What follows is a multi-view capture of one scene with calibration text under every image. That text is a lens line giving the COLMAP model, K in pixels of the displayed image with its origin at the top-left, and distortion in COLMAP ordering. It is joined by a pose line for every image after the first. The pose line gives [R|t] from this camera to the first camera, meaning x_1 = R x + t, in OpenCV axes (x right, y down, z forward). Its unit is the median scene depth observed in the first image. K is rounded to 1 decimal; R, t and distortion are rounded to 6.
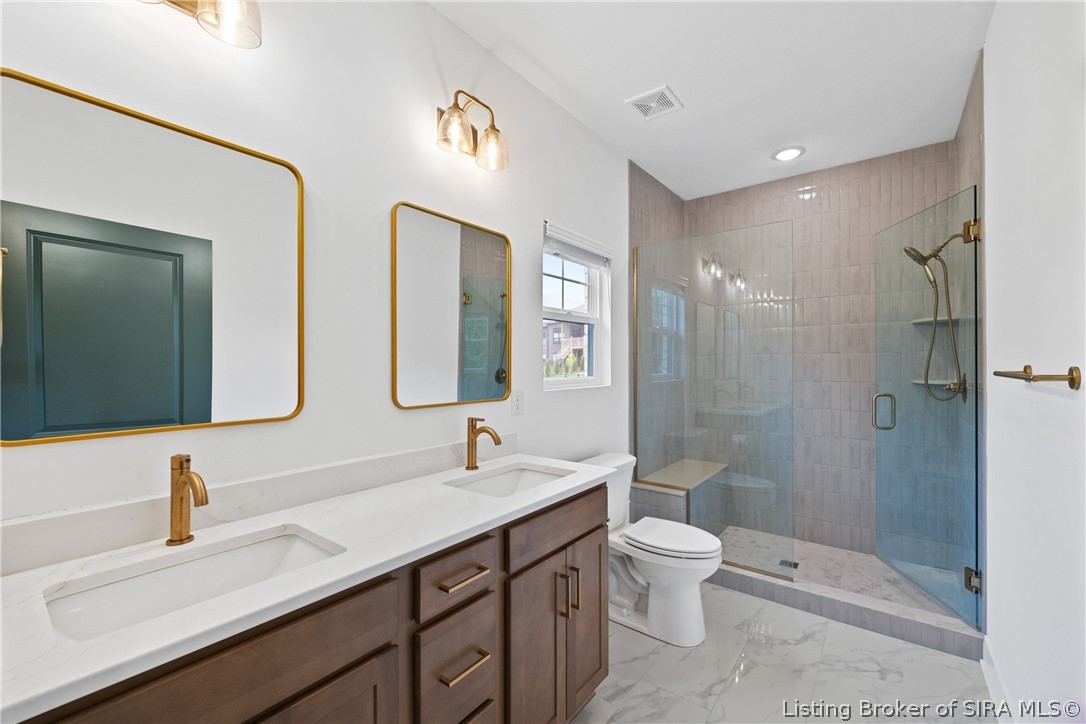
lens RADIAL K [[440.3, 0, 565.6], [0, 440.3, 364.1], [0, 0, 1]] dist [-0.000929, -0.000015]
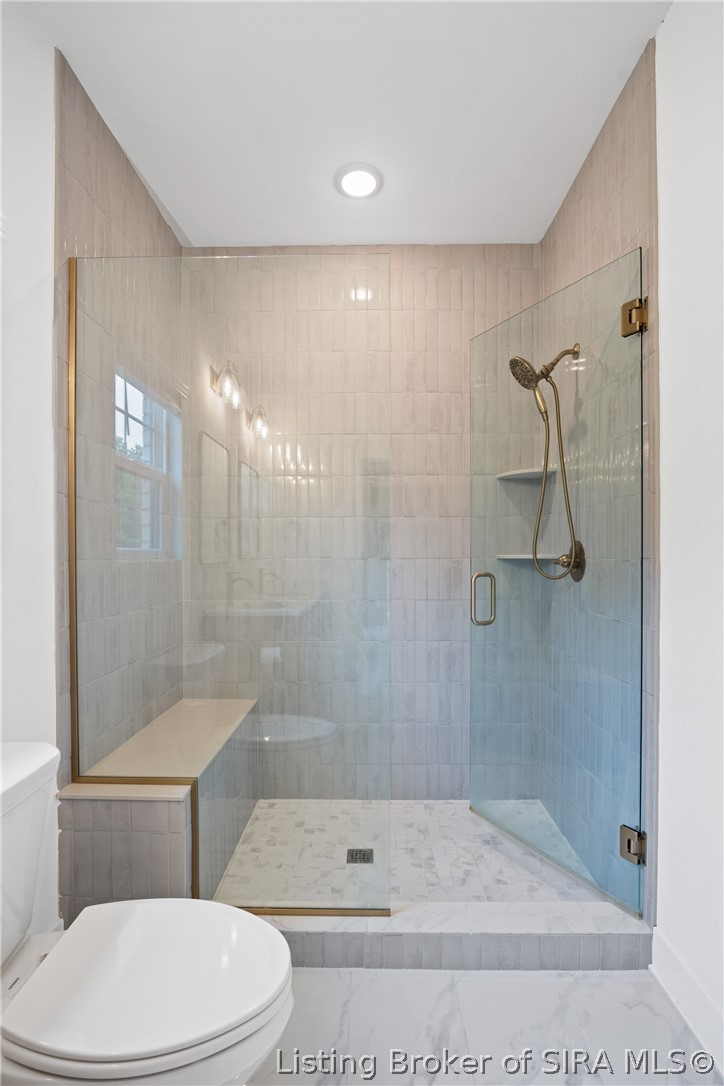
lens RADIAL K [[515.0, 0, 364.1], [0, 515.0, 559.9], [0, 0, 1]] dist [-0.015436, 0.000180]
pose [[0.817698, -0.004436, 0.575630, 0.096669], [-0.000914, 0.999959, 0.009004, 0.034375], [-0.575646, -0.007889, 0.817661, 0.387537]]
